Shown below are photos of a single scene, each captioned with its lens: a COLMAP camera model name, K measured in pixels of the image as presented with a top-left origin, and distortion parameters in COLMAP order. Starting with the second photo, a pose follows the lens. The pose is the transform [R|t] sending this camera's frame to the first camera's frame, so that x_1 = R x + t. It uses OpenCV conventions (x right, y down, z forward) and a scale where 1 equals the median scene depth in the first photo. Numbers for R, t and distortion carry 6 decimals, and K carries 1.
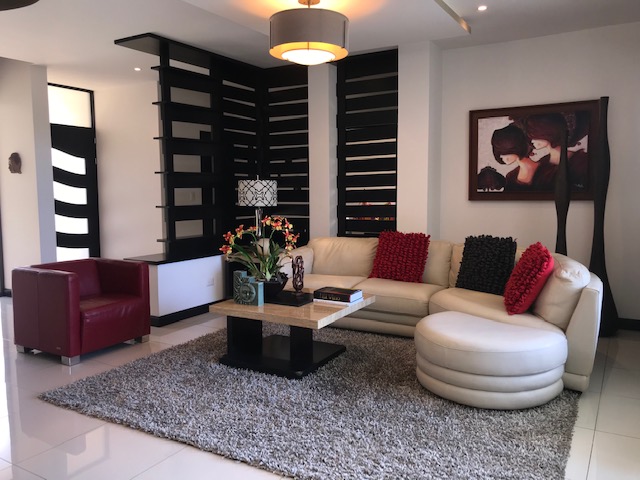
lens RADIAL K [[531.1, 0, 320.0], [0, 531.1, 240.0], [0, 0, 1]] dist [0.080796, -0.106701]
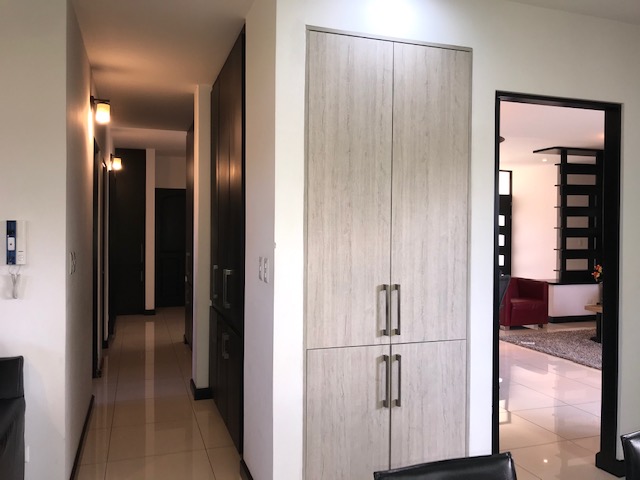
lens RADIAL K [[531.1, 0, 320.0], [0, 531.1, 240.0], [0, 0, 1]] dist [0.080796, -0.106701]
pose [[0.764086, 0.013087, -0.644981, 0.191855], [-0.065360, 0.996220, -0.057216, 0.046359], [0.641795, 0.085874, 0.762053, -0.664895]]
